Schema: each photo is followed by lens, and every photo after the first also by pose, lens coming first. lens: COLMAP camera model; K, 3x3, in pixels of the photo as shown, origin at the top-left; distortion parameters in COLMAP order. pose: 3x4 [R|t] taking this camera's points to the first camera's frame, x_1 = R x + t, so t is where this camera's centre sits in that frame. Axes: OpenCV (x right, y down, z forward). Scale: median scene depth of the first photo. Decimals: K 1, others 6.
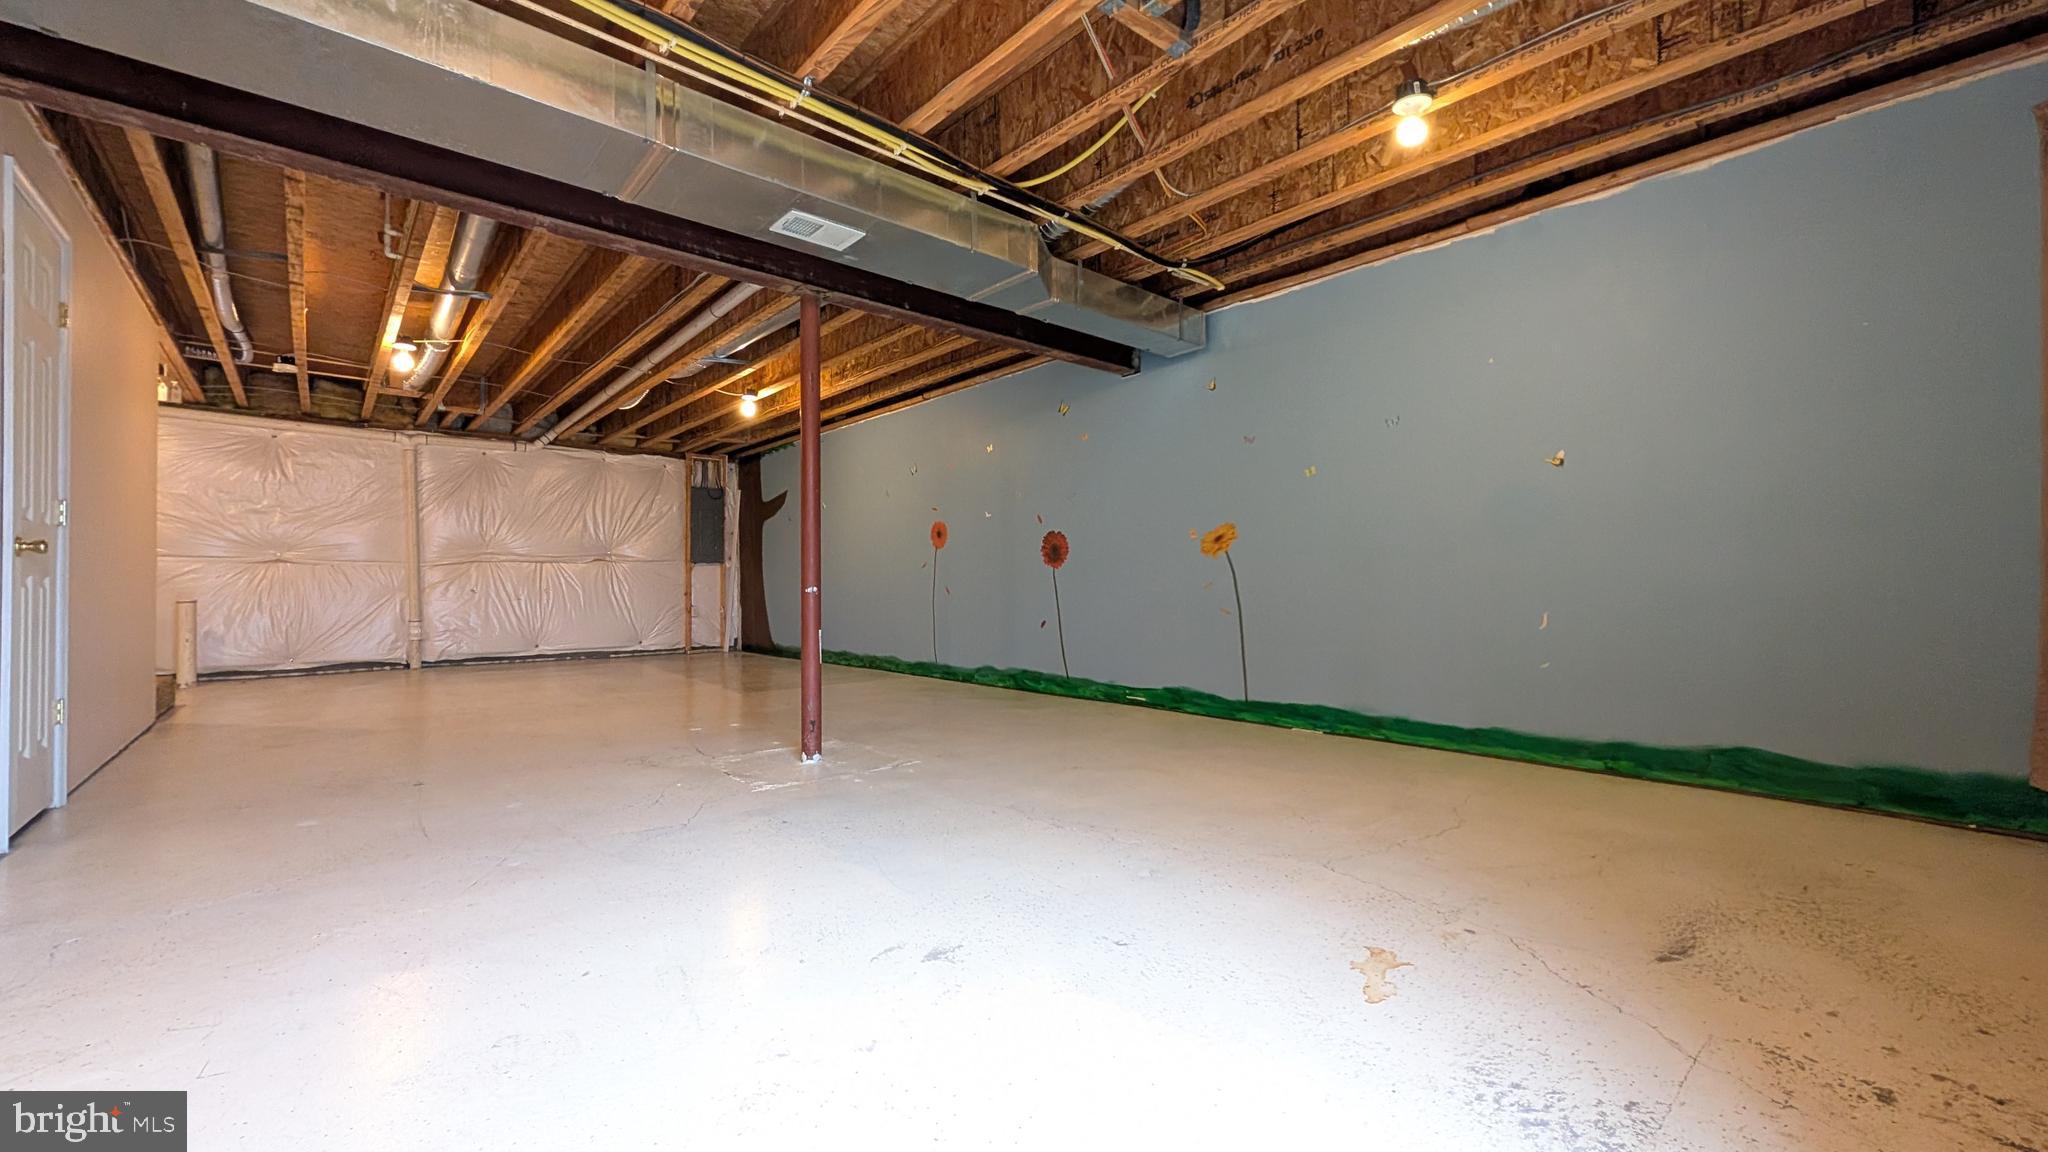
lens RADIAL K [[779.5, 0, 1026.8], [0, 779.5, 569.7], [0, 0, 1]] dist [0.000152, -0.000074]
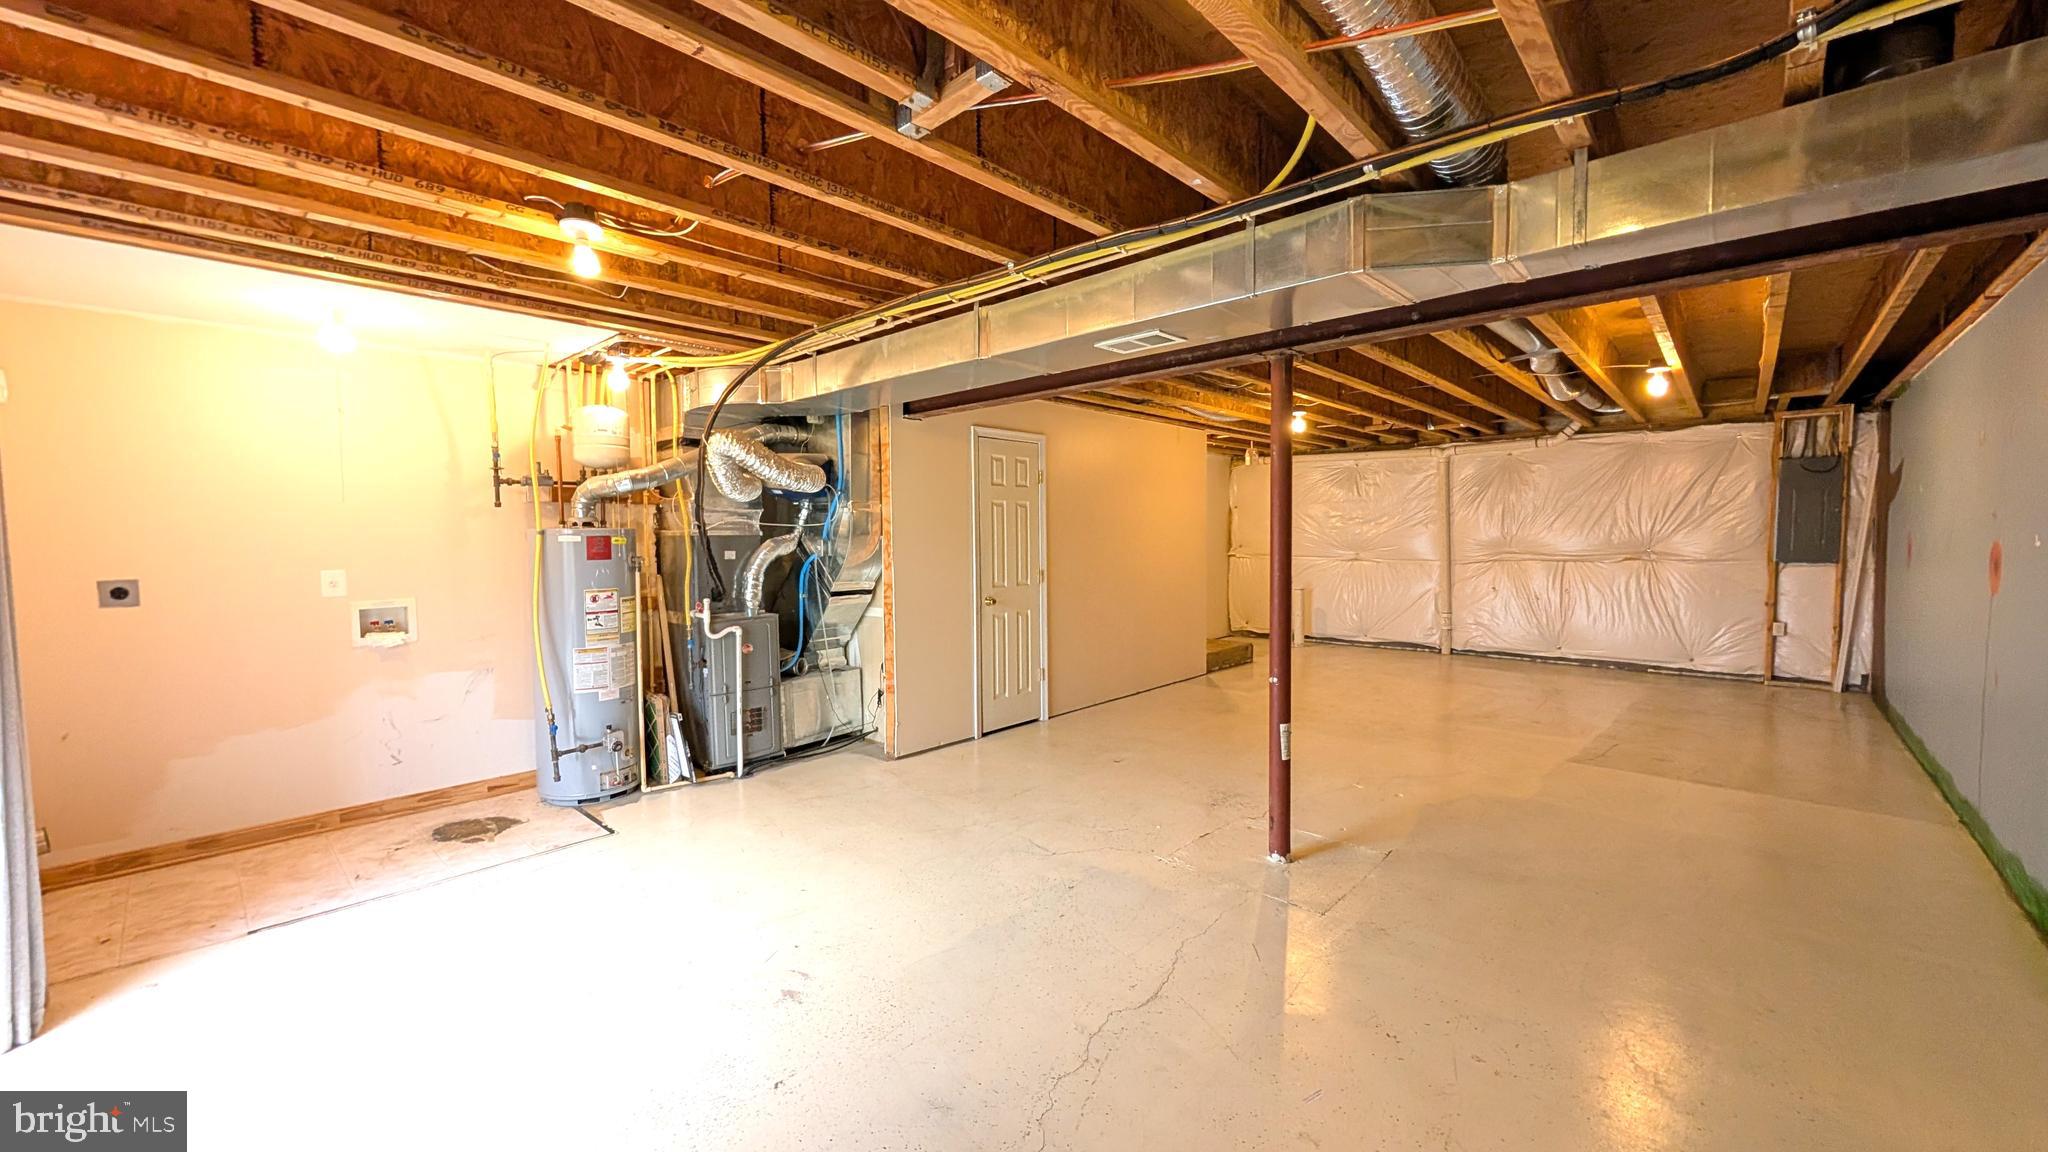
lens RADIAL K [[779.5, 0, 1026.8], [0, 779.5, 569.7], [0, 0, 1]] dist [0.000152, -0.000074]
pose [[0.111372, 0.052091, -0.992413, 0.248836], [0.023311, 0.998214, 0.055012, -0.066954], [0.993505, -0.029261, 0.109959, 0.245923]]
